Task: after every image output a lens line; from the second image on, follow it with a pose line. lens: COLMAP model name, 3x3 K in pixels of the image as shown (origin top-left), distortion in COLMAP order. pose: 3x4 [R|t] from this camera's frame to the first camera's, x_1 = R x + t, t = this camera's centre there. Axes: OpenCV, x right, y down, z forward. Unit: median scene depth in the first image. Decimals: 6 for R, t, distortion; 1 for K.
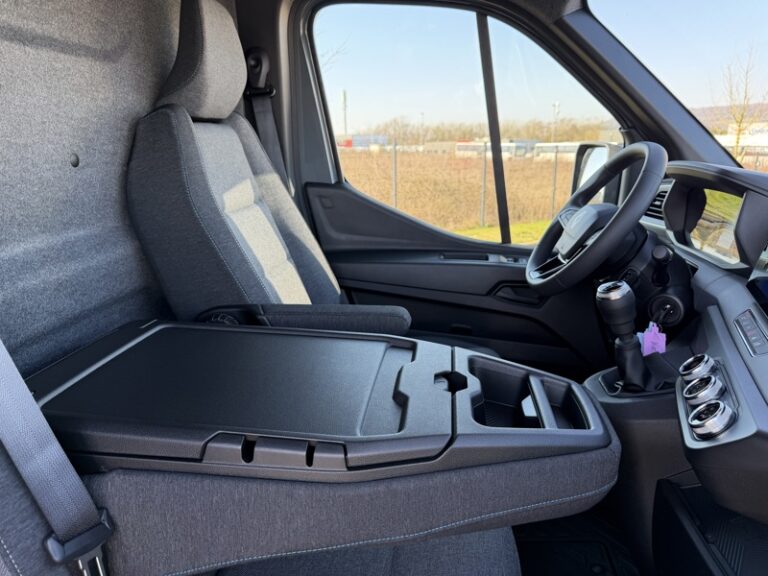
lens RADIAL K [[534.4, 0, 384.0], [0, 534.4, 288.0], [0, 0, 1]] dist [0.059960, -0.095573]
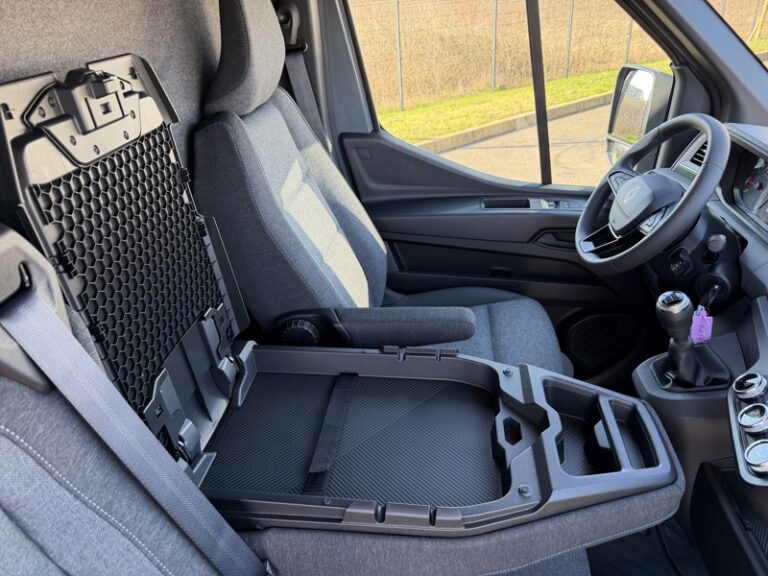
lens RADIAL K [[538.9, 0, 387.5], [0, 538.9, 285.3], [0, 0, 1]] dist [0.034769, -0.048145]
pose [[0.998575, -0.051795, -0.012864, -0.086361], [0.053368, 0.969110, 0.240785, -0.217859], [-0.000005, -0.241128, 0.970493, -0.025319]]
